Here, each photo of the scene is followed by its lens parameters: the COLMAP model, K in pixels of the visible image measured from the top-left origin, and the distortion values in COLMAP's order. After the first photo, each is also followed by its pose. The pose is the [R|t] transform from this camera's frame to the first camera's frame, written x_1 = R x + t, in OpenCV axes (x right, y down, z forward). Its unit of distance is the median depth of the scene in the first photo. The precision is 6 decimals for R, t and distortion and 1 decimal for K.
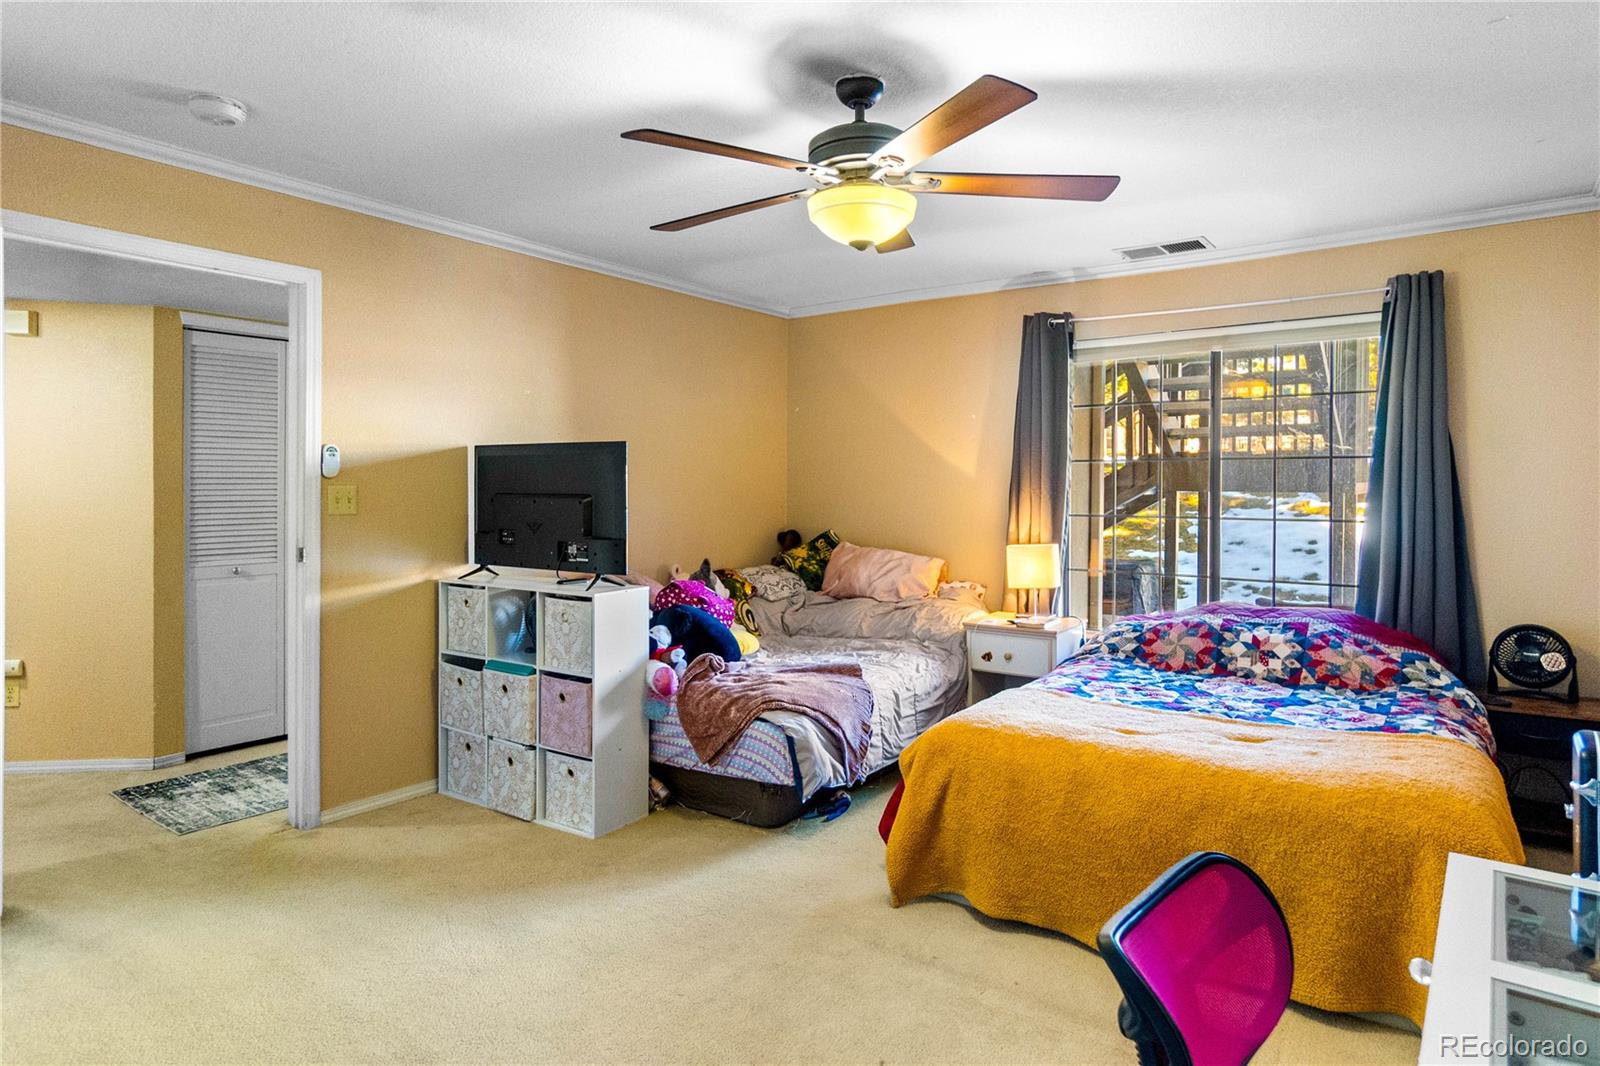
lens RADIAL K [[924.7, 0, 789.5], [0, 924.7, 504.2], [0, 0, 1]] dist [0.002761, -0.000374]
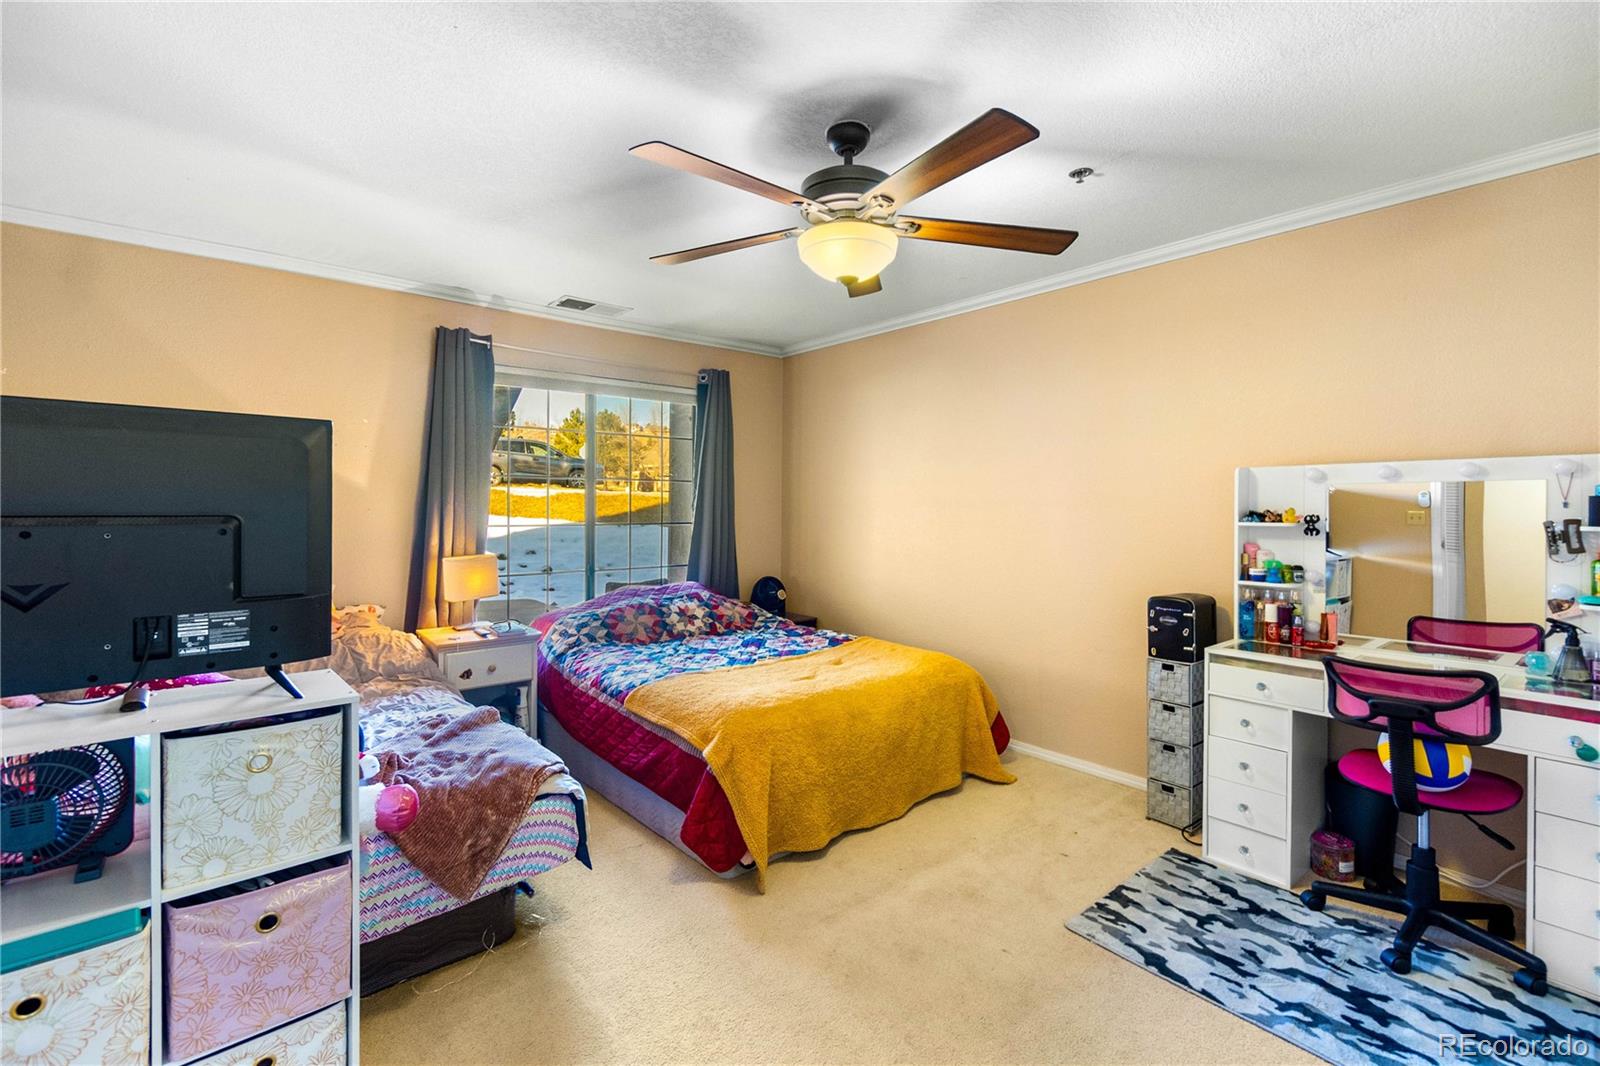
lens RADIAL K [[704.2, 0, 793.8], [0, 704.2, 518.0], [0, 0, 1]] dist [-0.008013, 0.000114]
pose [[0.225551, -0.022621, 0.973969, -0.497451], [0.011685, 0.999721, 0.020513, -0.012585], [-0.974161, 0.006754, 0.225753, 0.582993]]
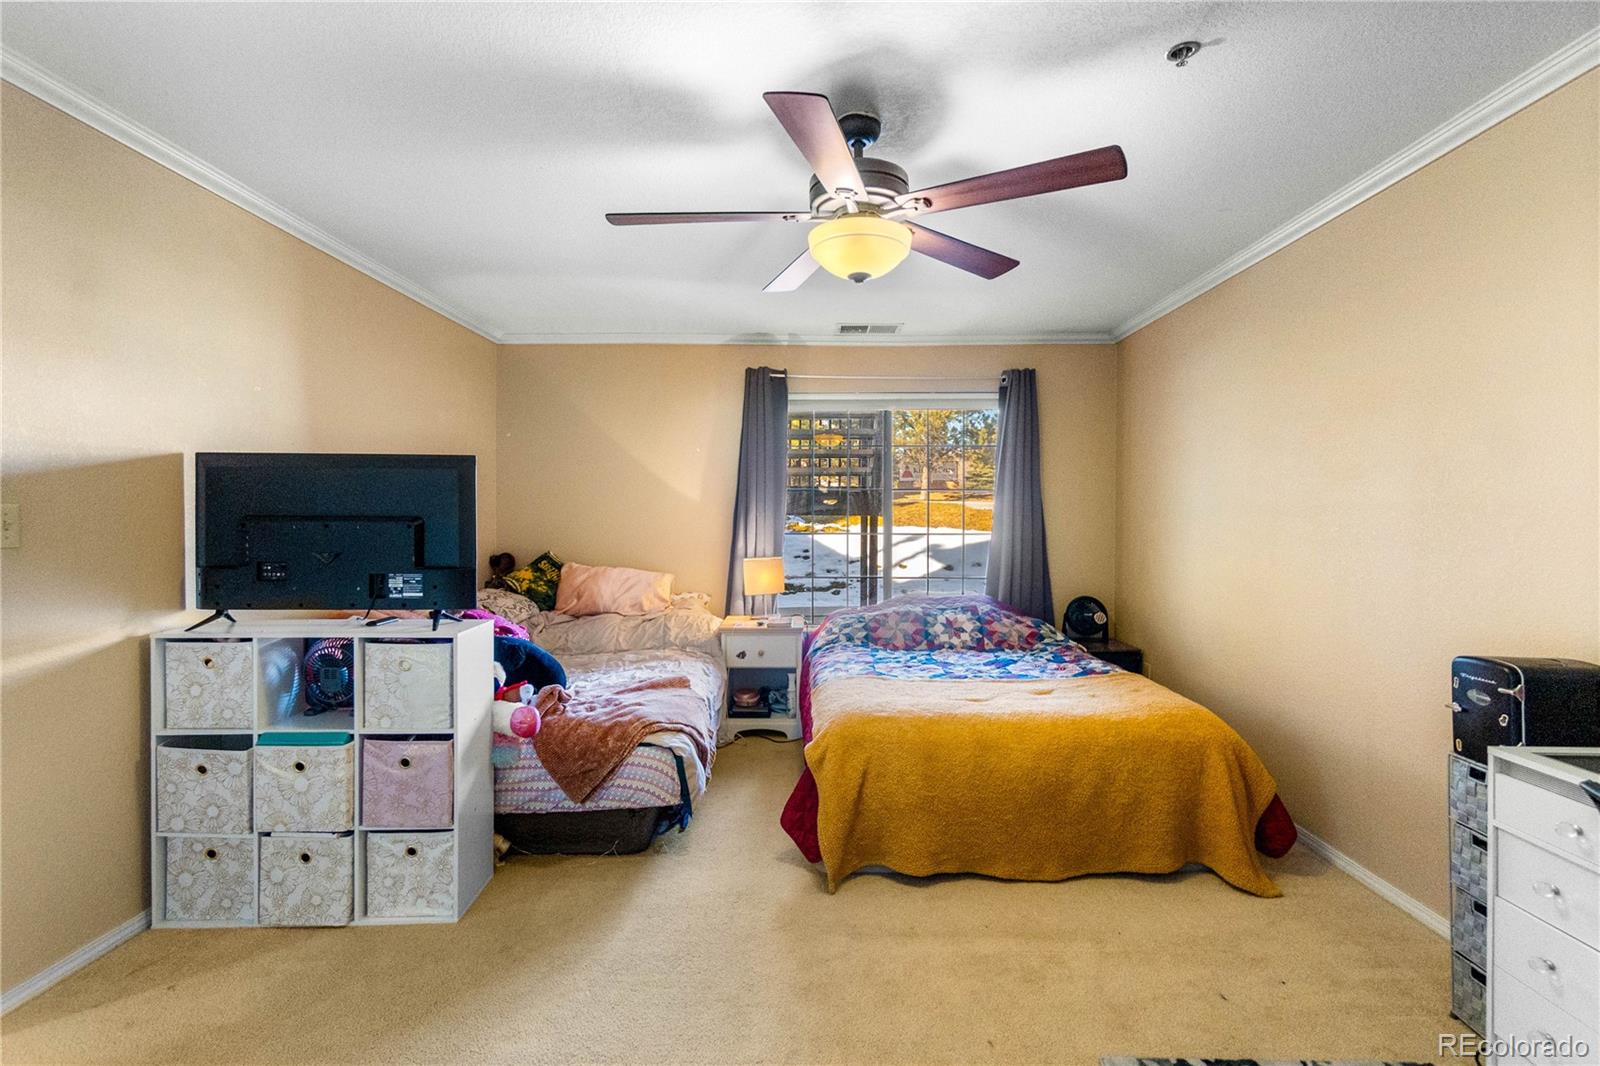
lens RADIAL K [[729.0, 0, 803.7], [0, 729.0, 528.2], [0, 0, 1]] dist [0.000708, -0.000321]
pose [[0.807967, -0.011847, 0.589109, -0.309921], [0.010922, 0.999927, 0.005130, 0.000540], [-0.589127, 0.002289, 0.808037, 0.243621]]
